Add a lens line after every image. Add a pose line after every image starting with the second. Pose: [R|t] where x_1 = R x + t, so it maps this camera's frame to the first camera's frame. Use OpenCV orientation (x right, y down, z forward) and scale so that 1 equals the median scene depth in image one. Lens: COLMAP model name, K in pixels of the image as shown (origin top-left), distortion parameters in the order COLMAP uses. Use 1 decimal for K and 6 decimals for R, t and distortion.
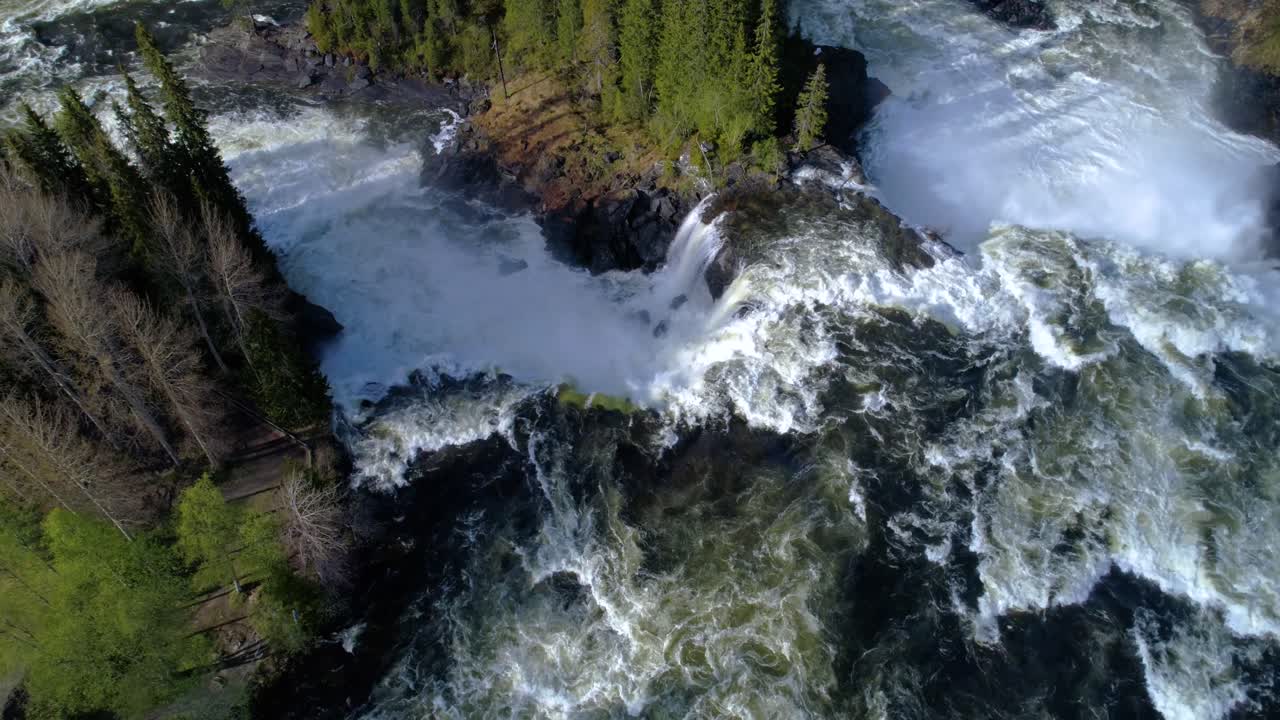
lens RADIAL K [[900.8, 0, 634.4], [0, 900.8, 358.9], [0, 0, 1]] dist [0.006765, 0.009059]
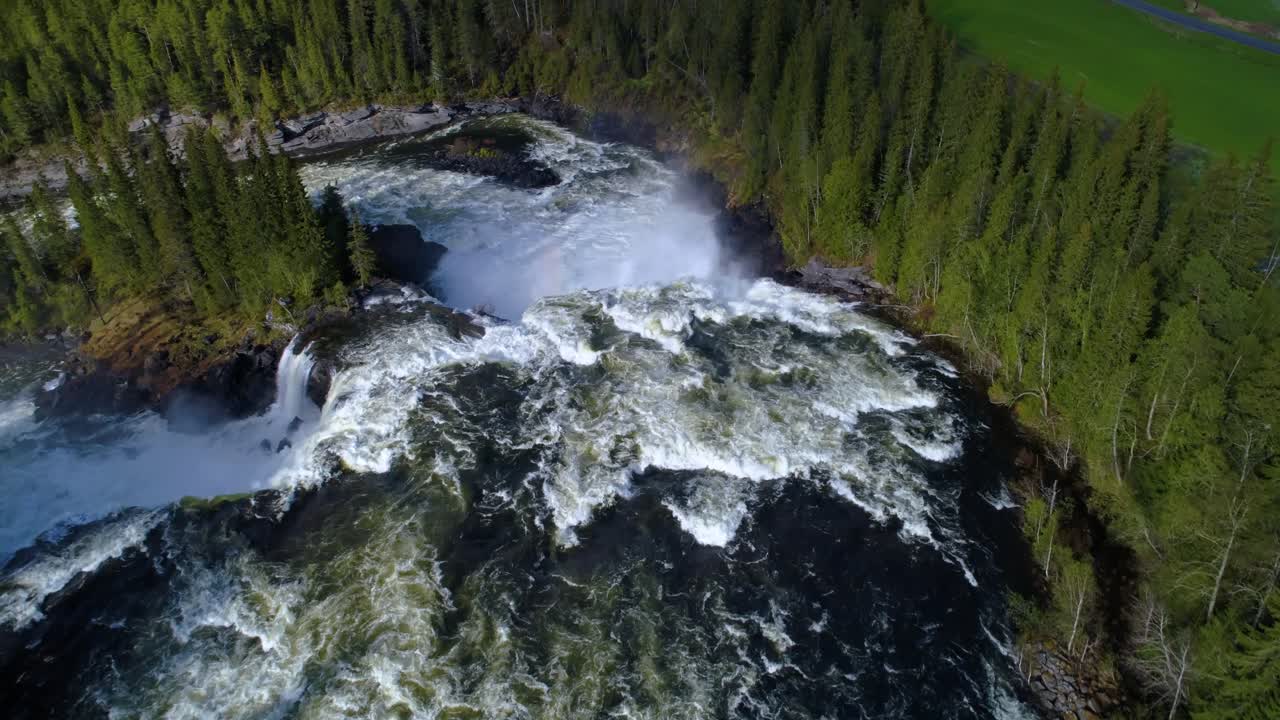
lens RADIAL K [[900.8, 0, 641.1], [0, 900.8, 364.2], [0, 0, 1]] dist [0.006765, 0.009059]
pose [[0.906202, -0.274644, 0.321509, 0.100485], [0.356467, 0.905173, -0.231504, 0.290936], [-0.227440, 0.324396, 0.918171, -0.195184]]
